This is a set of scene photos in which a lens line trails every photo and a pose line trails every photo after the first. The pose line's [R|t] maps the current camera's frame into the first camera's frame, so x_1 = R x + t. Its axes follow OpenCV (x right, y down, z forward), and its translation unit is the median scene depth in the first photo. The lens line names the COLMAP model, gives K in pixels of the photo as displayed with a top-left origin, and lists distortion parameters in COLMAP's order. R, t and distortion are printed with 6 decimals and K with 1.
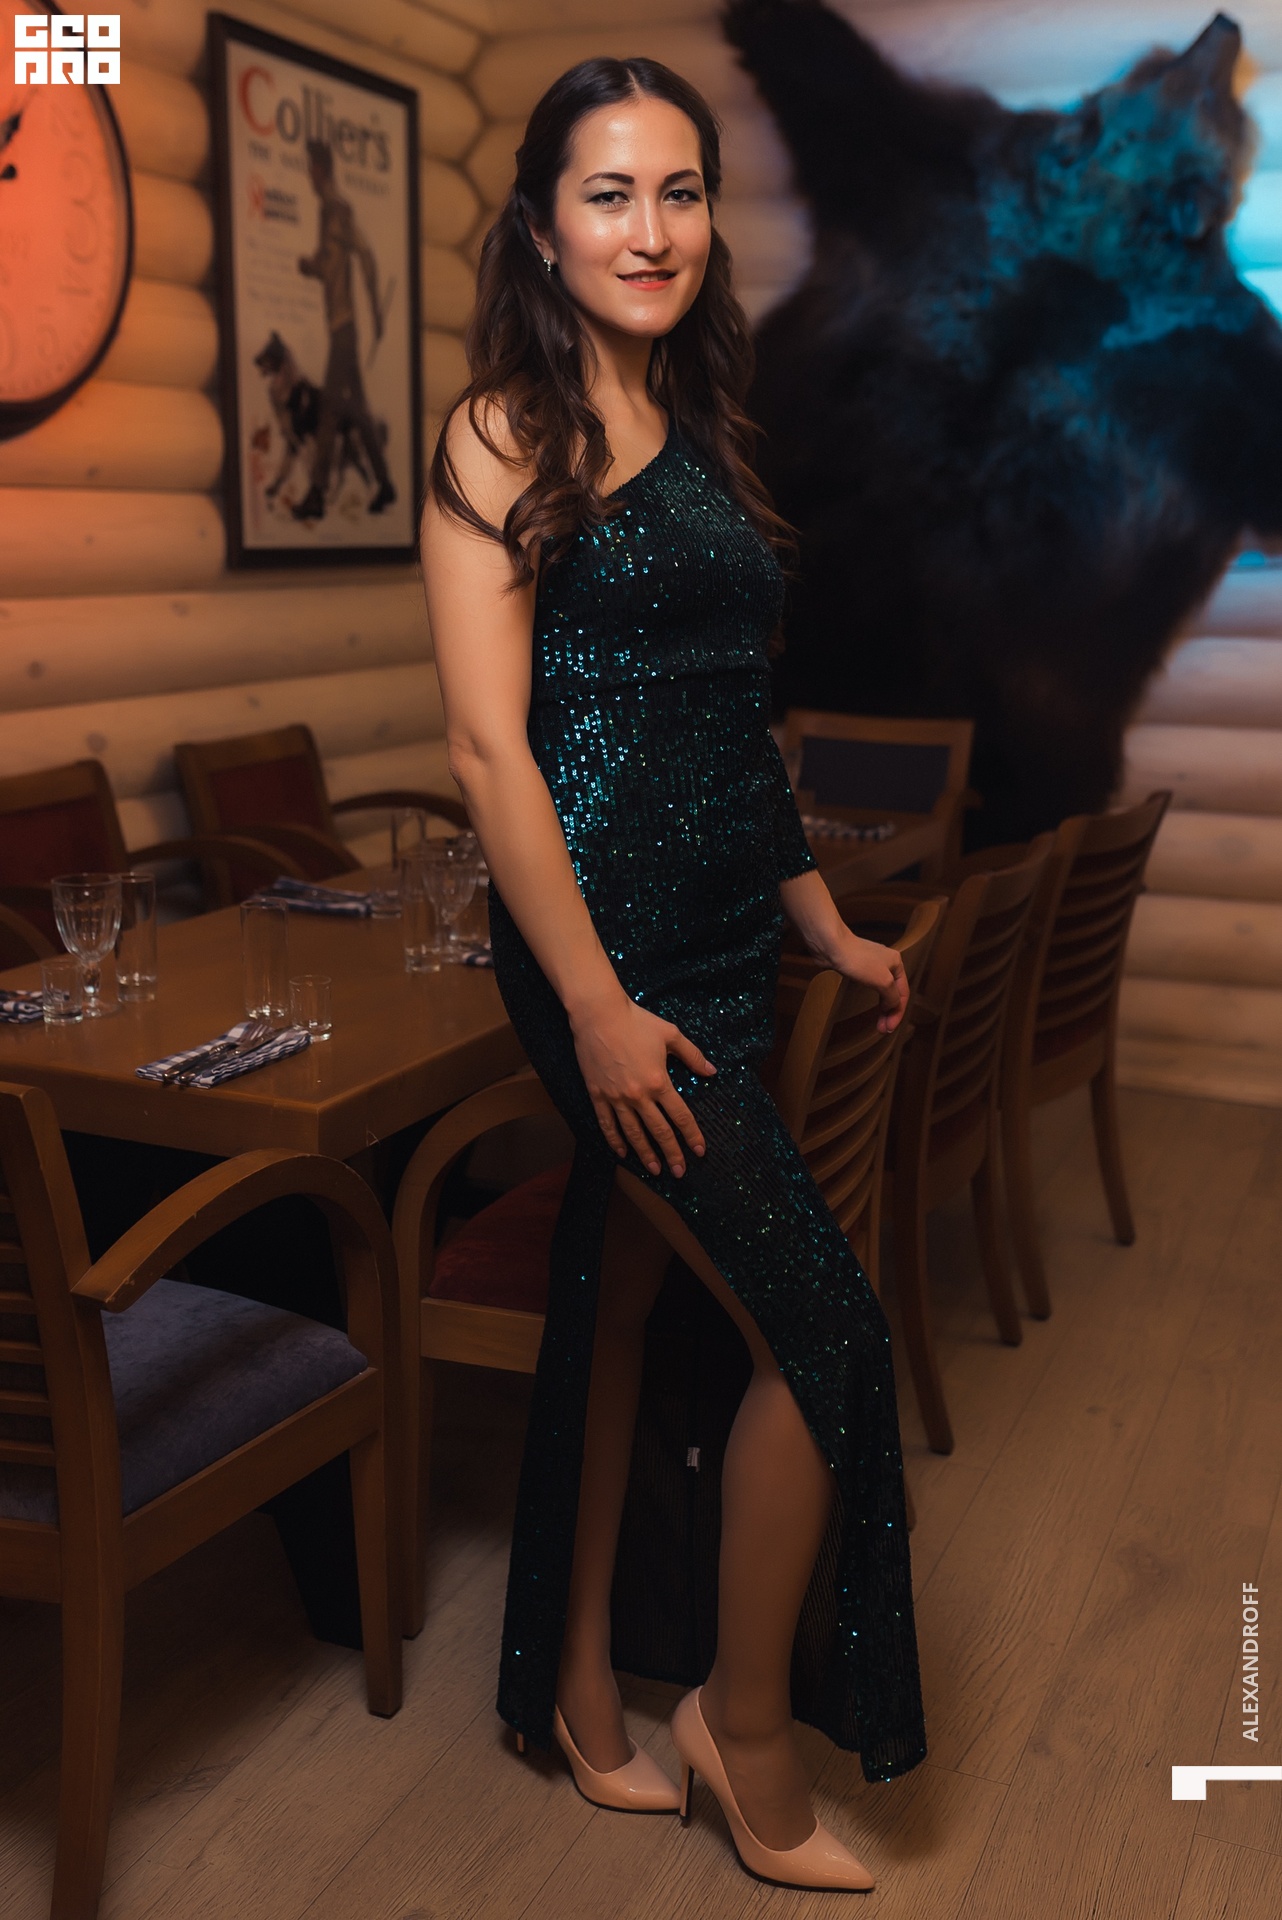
lens RADIAL K [[2593.7, 0, 641.8], [0, 2593.7, 913.1], [0, 0, 1]] dist [0.024849, -0.034151]
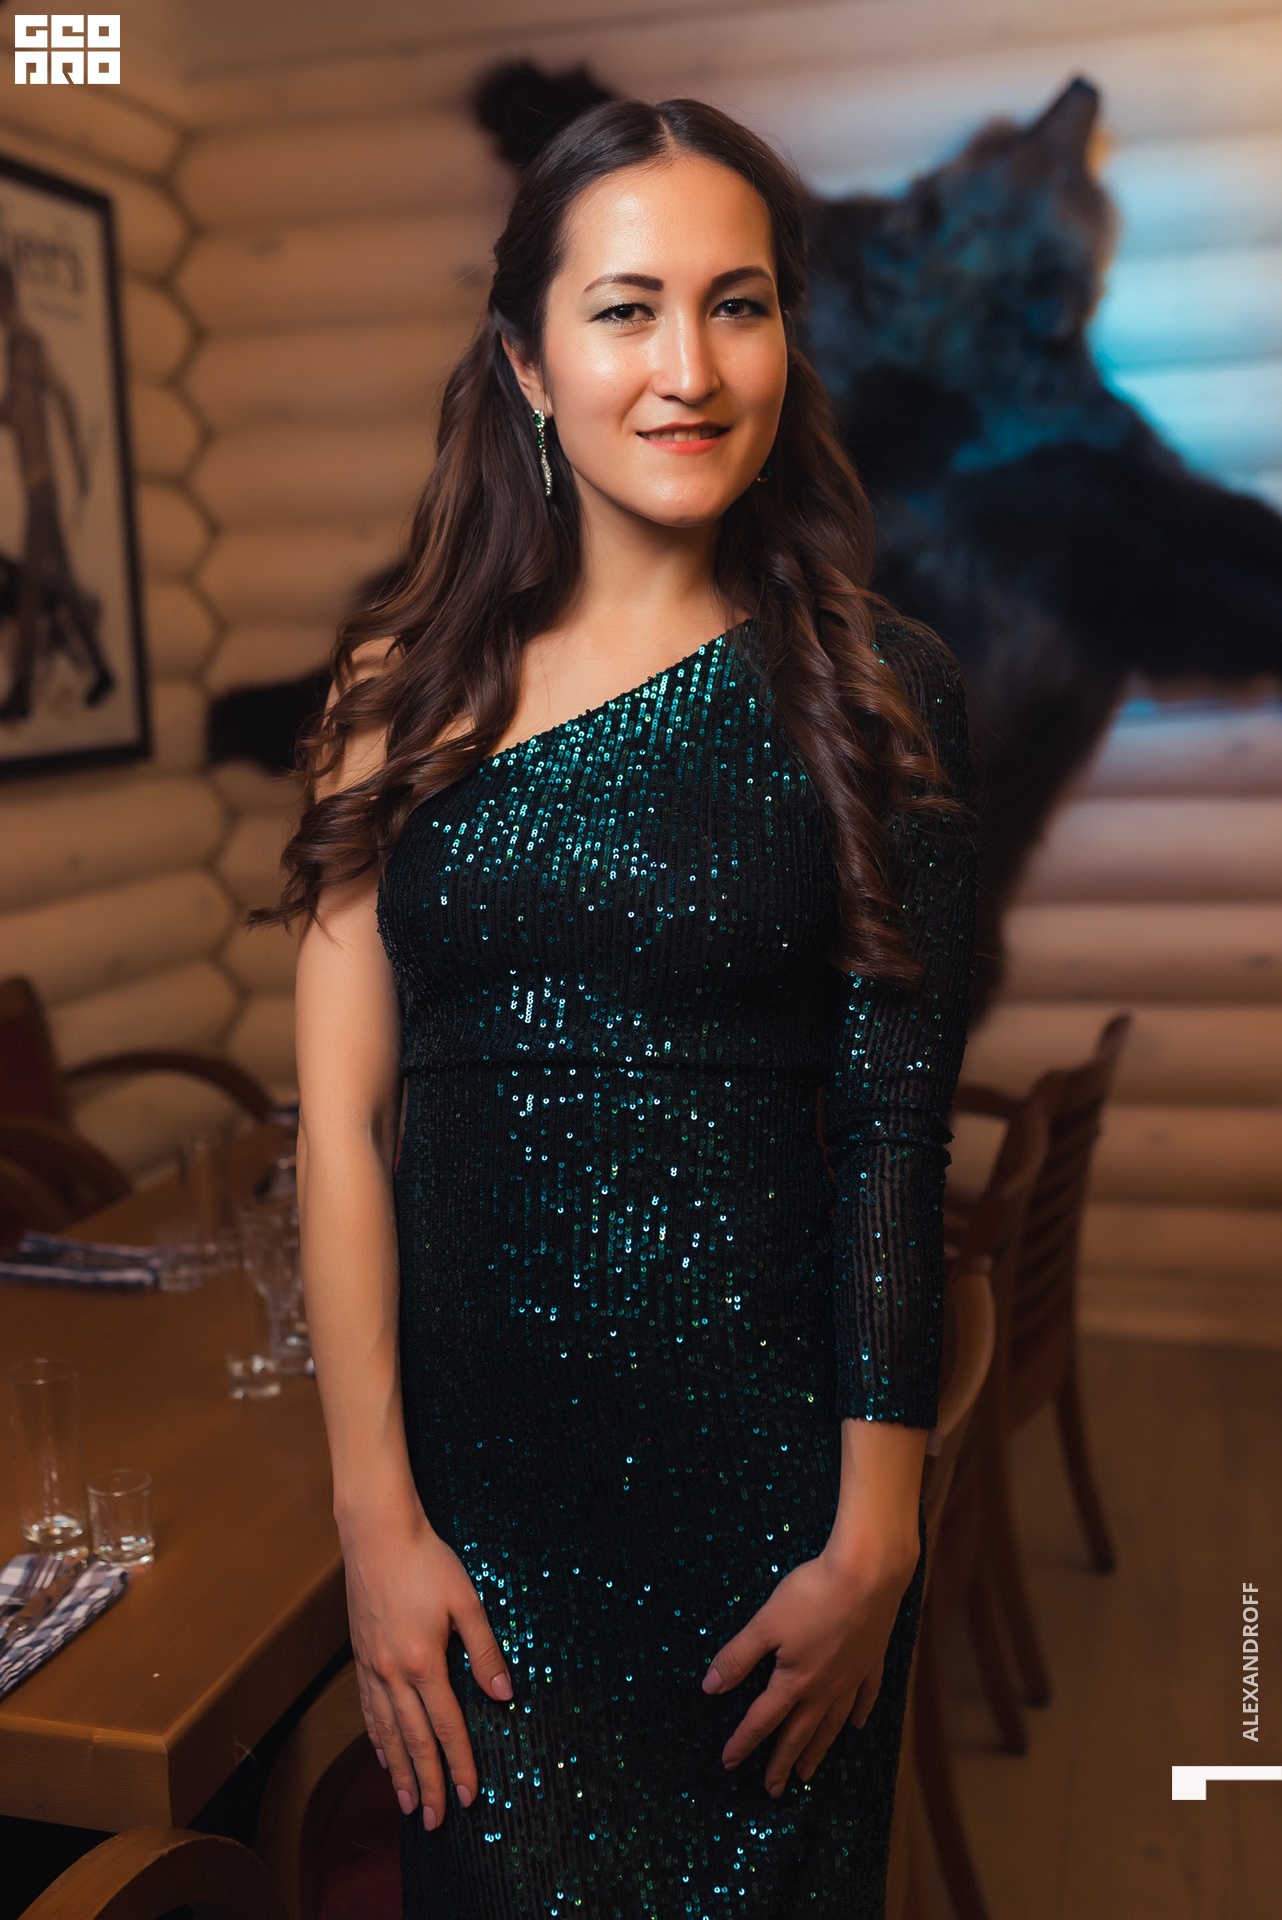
lens RADIAL K [[2593.7, 0, 641.8], [0, 2593.7, 913.1], [0, 0, 1]] dist [0.024849, -0.034151]
pose [[0.990099, -0.063865, 0.125003, -0.039642], [0.068823, 0.996988, -0.035751, -0.050561], [-0.122343, 0.044000, 0.991512, 0.179079]]
